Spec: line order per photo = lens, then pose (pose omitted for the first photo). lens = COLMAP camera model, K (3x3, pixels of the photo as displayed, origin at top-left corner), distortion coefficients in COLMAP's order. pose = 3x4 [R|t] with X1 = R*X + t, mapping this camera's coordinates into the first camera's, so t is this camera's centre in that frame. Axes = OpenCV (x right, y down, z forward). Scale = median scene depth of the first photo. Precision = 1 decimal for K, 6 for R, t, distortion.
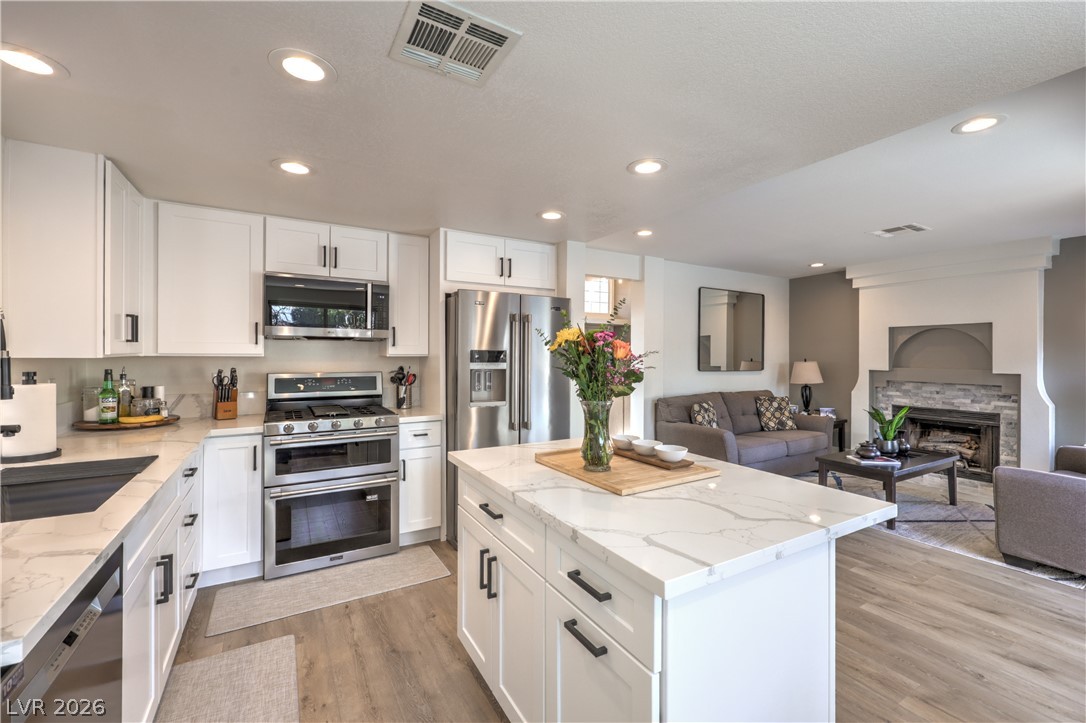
lens RADIAL K [[444.3, 0, 542.6], [0, 444.3, 360.1], [0, 0, 1]] dist [0.015812, 0.000133]
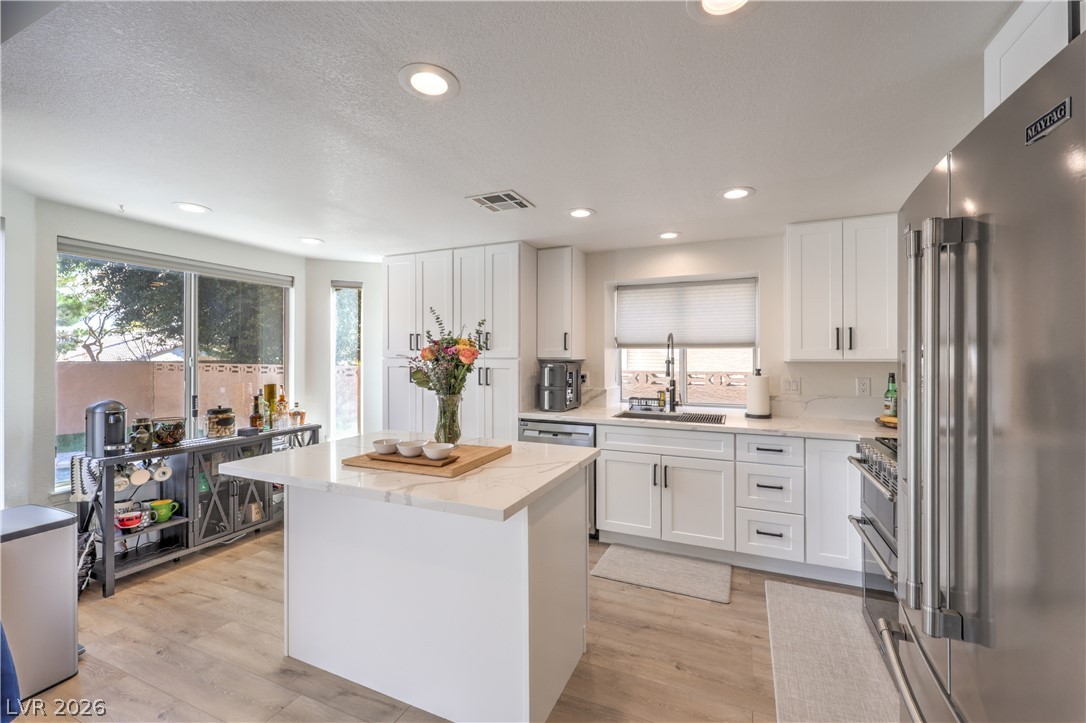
lens RADIAL K [[444.3, 0, 569.8], [0, 444.3, 353.8], [0, 0, 1]] dist [0.015812, 0.000133]
pose [[-0.777928, -0.009947, -0.628275, 0.358589], [-0.012201, 0.999925, -0.000723, -0.016000], [0.628235, 0.007103, -0.777991, 1.201317]]
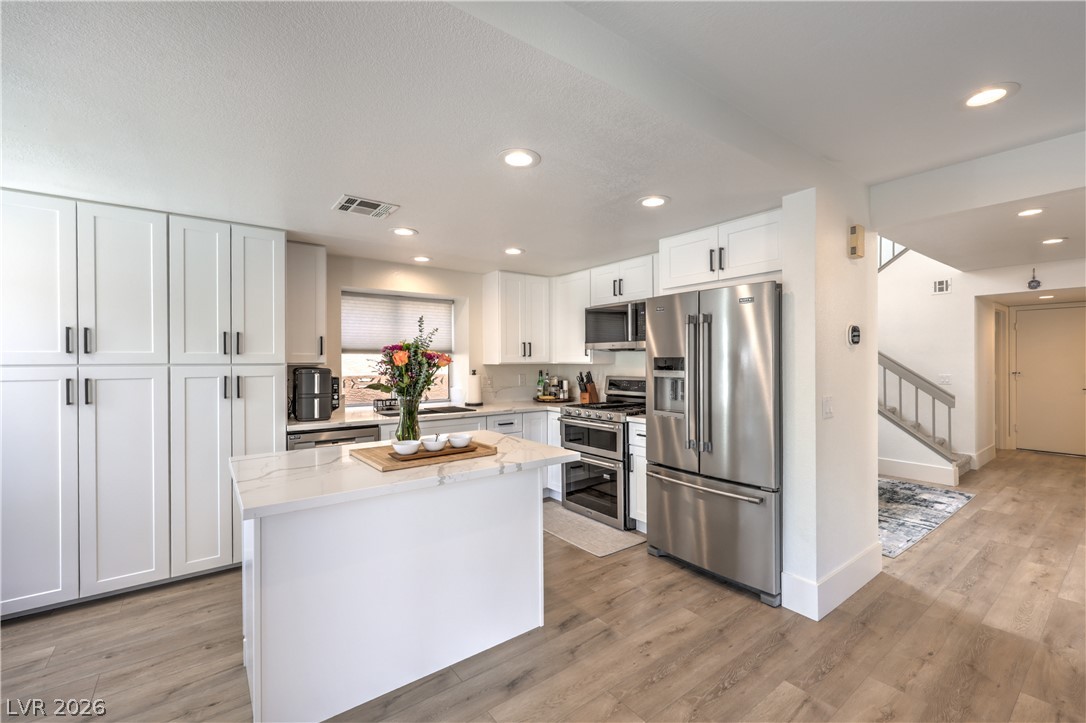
lens RADIAL K [[444.3, 0, 547.0], [0, 444.3, 360.1], [0, 0, 1]] dist [0.015812, 0.000133]
pose [[0.139517, -0.007501, -0.990191, 0.840982], [-0.006530, 0.999943, -0.008495, -0.007091], [0.990198, 0.007651, 0.139460, 0.658599]]
